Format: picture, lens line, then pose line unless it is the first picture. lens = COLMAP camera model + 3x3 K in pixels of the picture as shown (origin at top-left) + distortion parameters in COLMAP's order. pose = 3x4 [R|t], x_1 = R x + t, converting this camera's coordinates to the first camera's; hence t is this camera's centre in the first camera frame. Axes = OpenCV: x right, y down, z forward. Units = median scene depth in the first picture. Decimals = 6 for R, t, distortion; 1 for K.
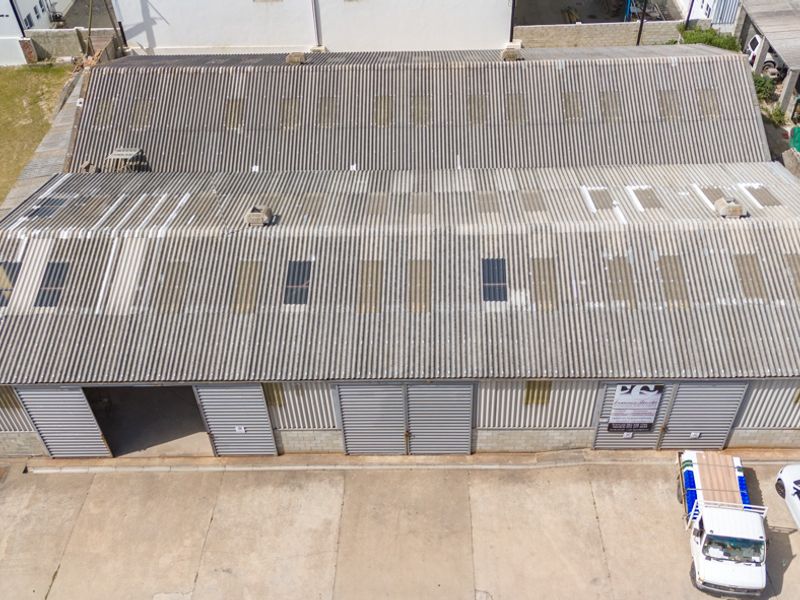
lens RADIAL K [[788.9, 0, 400.0], [0, 788.9, 300.0], [0, 0, 1]] dist [0.109487, -0.159196]
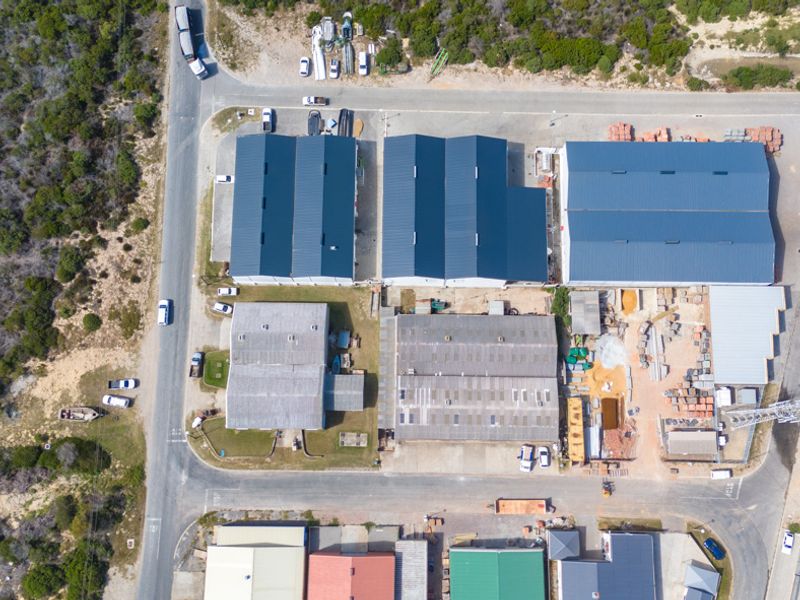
lens RADIAL K [[788.9, 0, 400.0], [0, 788.9, 300.0], [0, 0, 1]] dist [0.109487, -0.159196]
pose [[0.999774, 0.000914, 0.021238, -0.639370], [-0.012845, 0.822053, 0.569267, -3.818817], [-0.016938, -0.569411, 0.821879, -3.016723]]
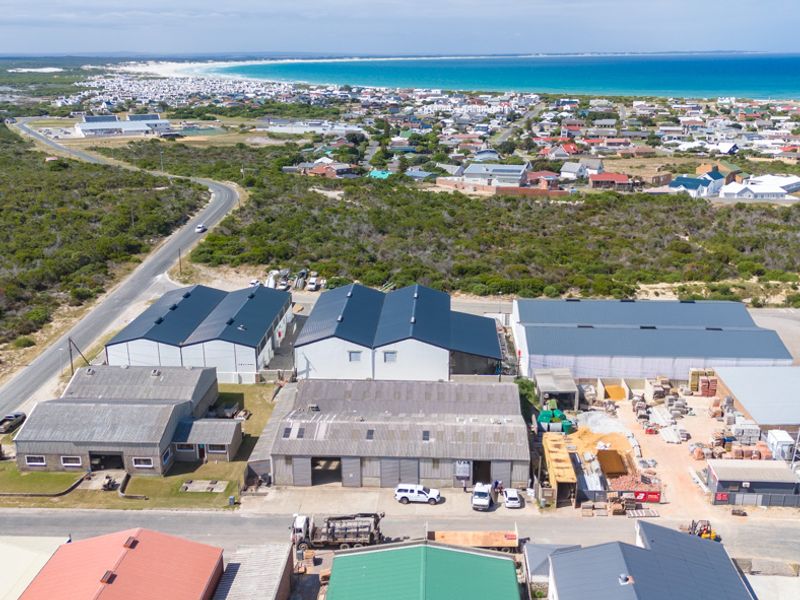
lens RADIAL K [[778.5, 0, 400.0], [0, 778.5, 300.0], [0, 0, 1]] dist [0.120871, -0.240767]
pose [[0.998886, 0.036261, -0.030185, 0.086997], [-0.045806, 0.898626, -0.436317, 0.960311], [0.011304, 0.437214, 0.899287, -2.410272]]
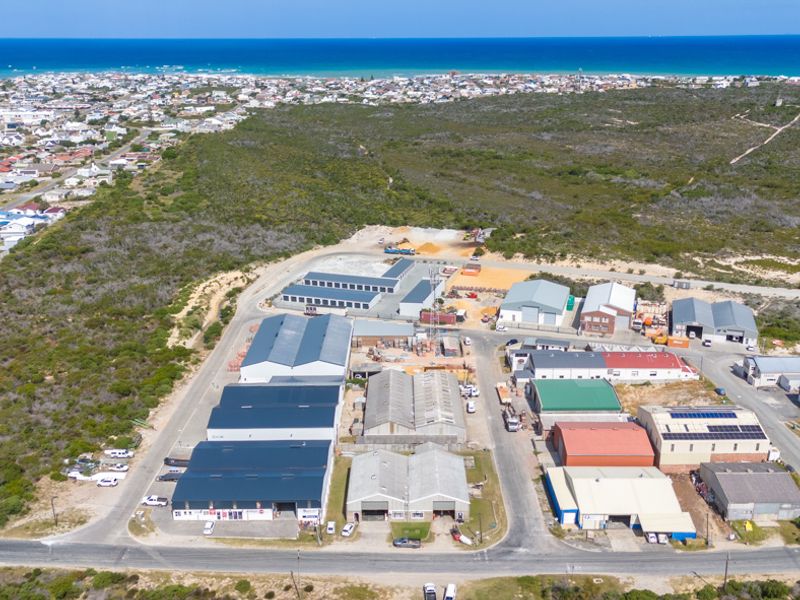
lens RADIAL K [[788.9, 0, 400.0], [0, 788.9, 300.0], [0, 0, 1]] dist [0.109487, -0.159196]
pose [[-0.016467, -0.288079, 0.957465, -6.798602], [0.689919, 0.689831, 0.219419, -2.558821], [-0.723699, 0.664187, 0.187391, -0.659619]]
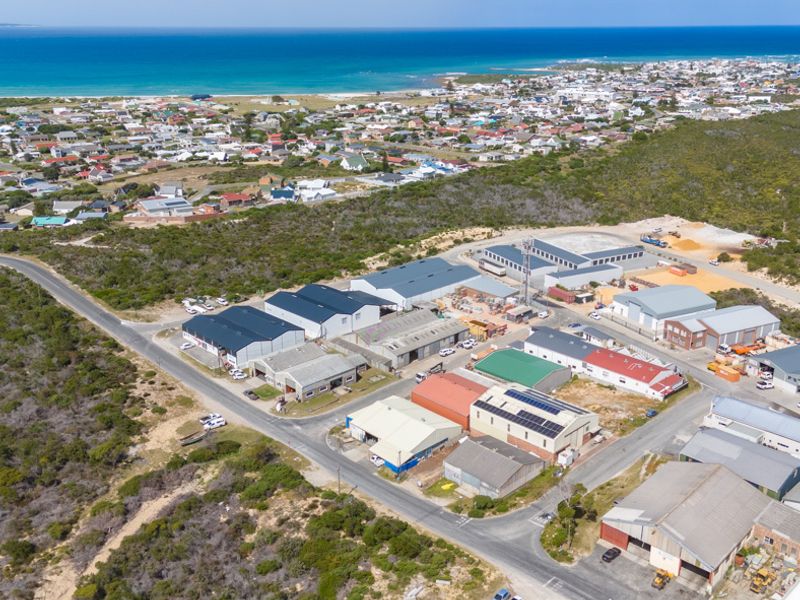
lens RADIAL K [[788.9, 0, 400.0], [0, 788.9, 300.0], [0, 0, 1]] dist [0.109487, -0.159196]
pose [[0.708613, -0.205127, 0.675122, -5.901674], [0.469583, 0.851249, -0.234238, 1.526225], [-0.526648, 0.483010, 0.699530, -5.023998]]
